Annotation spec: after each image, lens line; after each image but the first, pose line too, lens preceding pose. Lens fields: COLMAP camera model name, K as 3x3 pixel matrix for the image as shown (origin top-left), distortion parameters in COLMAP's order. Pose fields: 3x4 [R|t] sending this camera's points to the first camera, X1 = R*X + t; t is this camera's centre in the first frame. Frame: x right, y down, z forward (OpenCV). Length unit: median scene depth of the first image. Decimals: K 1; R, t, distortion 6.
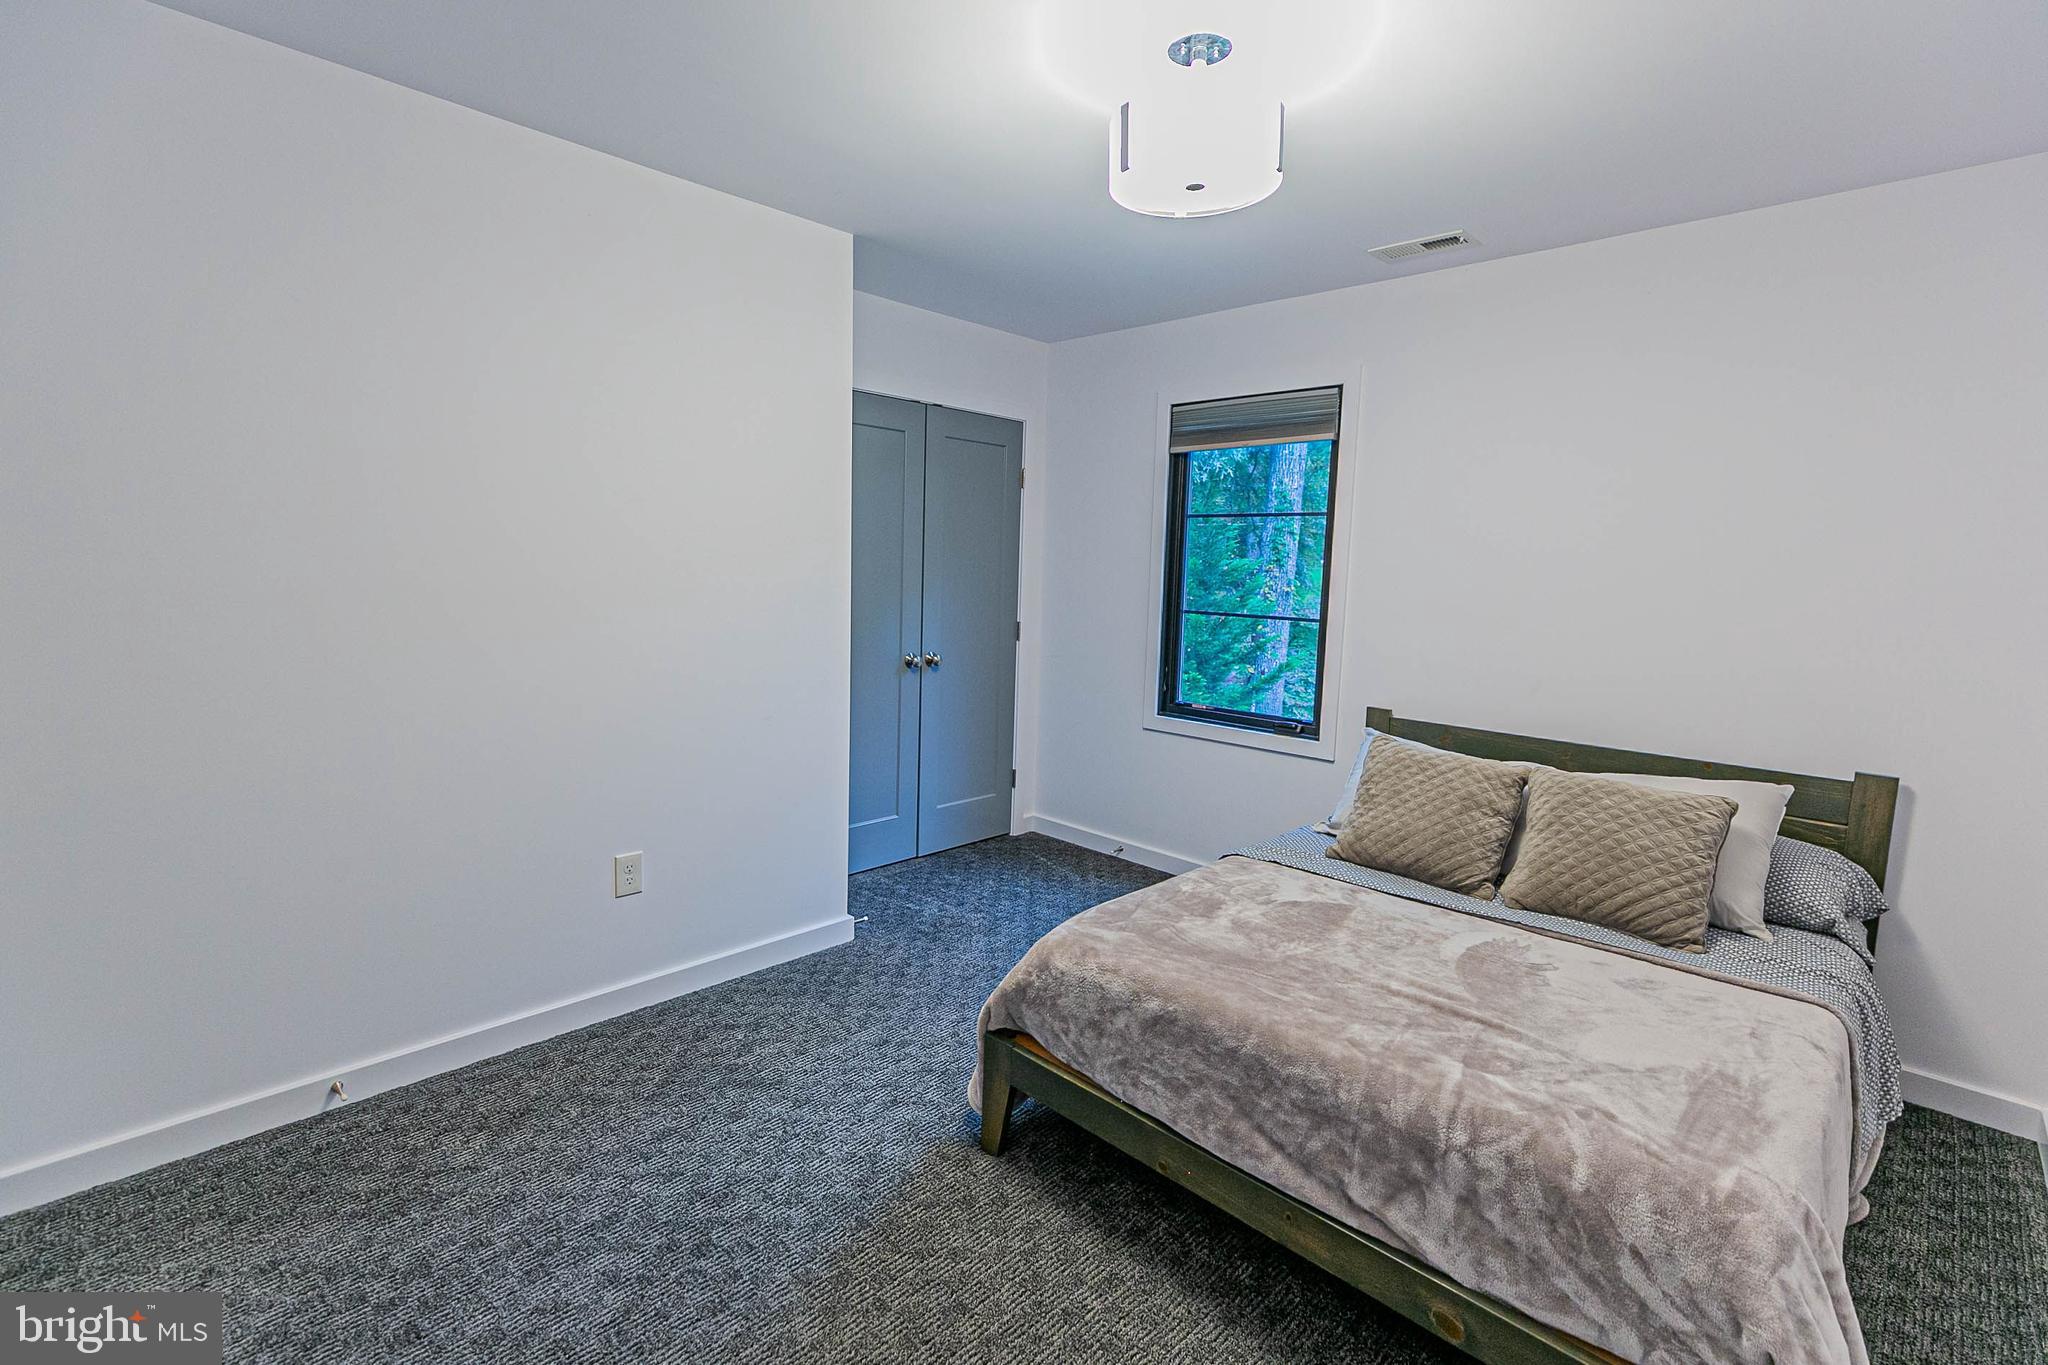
lens RADIAL K [[930.1, 0, 1017.4], [0, 930.1, 675.7], [0, 0, 1]] dist [0.011065, 0.000041]
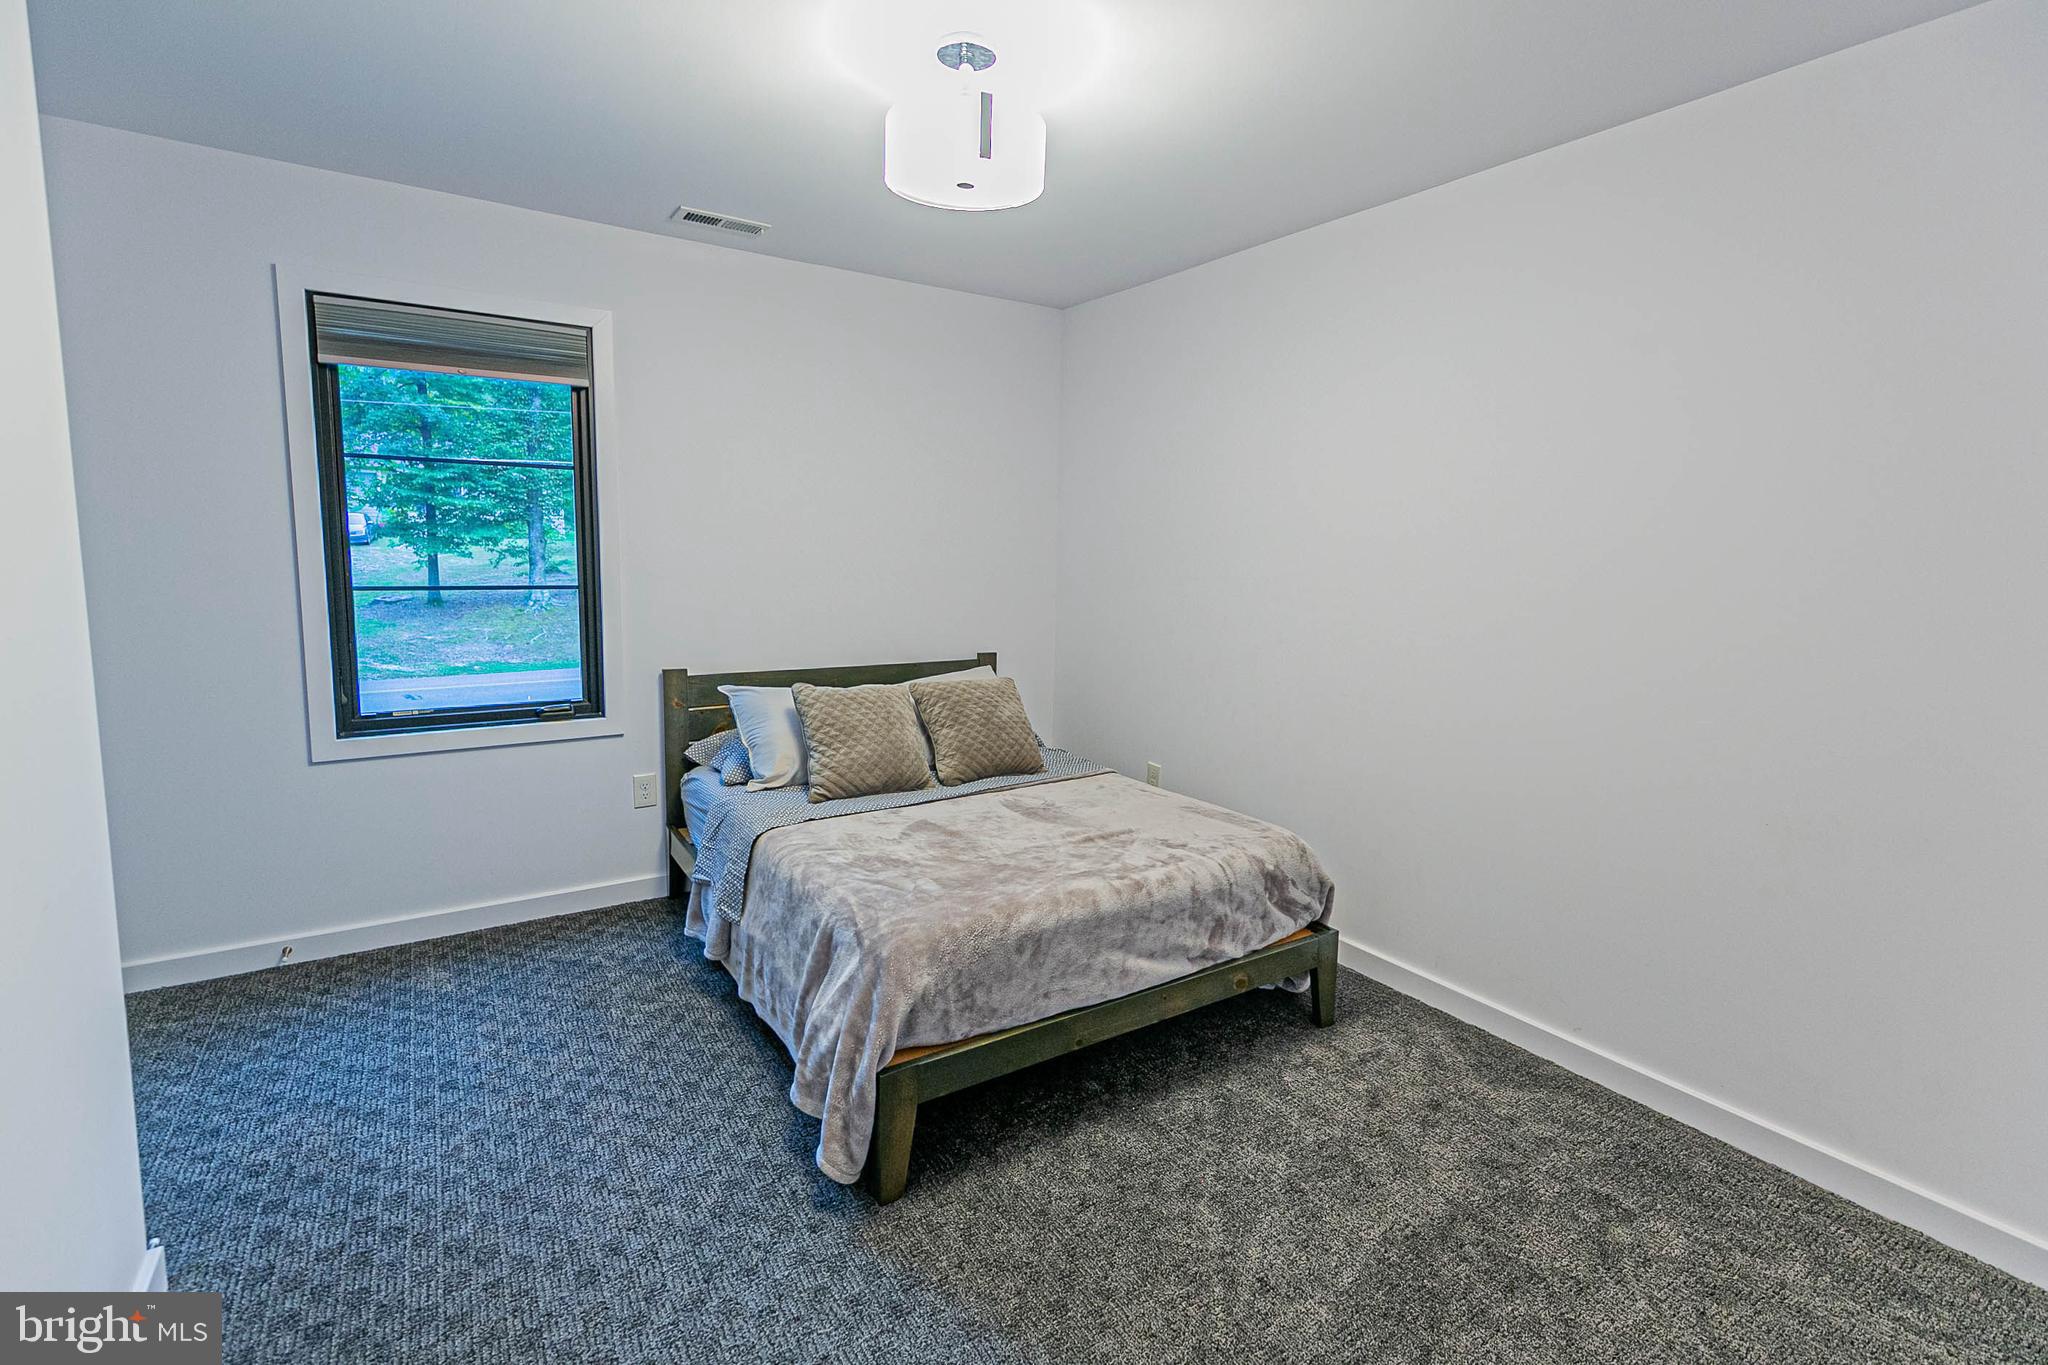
lens RADIAL K [[937.1, 0, 1028.6], [0, 937.1, 659.3], [0, 0, 1]] dist [0.002194, -0.000536]
pose [[0.206499, -0.144392, 0.967734, -0.702206], [0.103796, 0.986703, 0.125074, -0.085871], [-0.972926, 0.074620, 0.218741, 0.564886]]
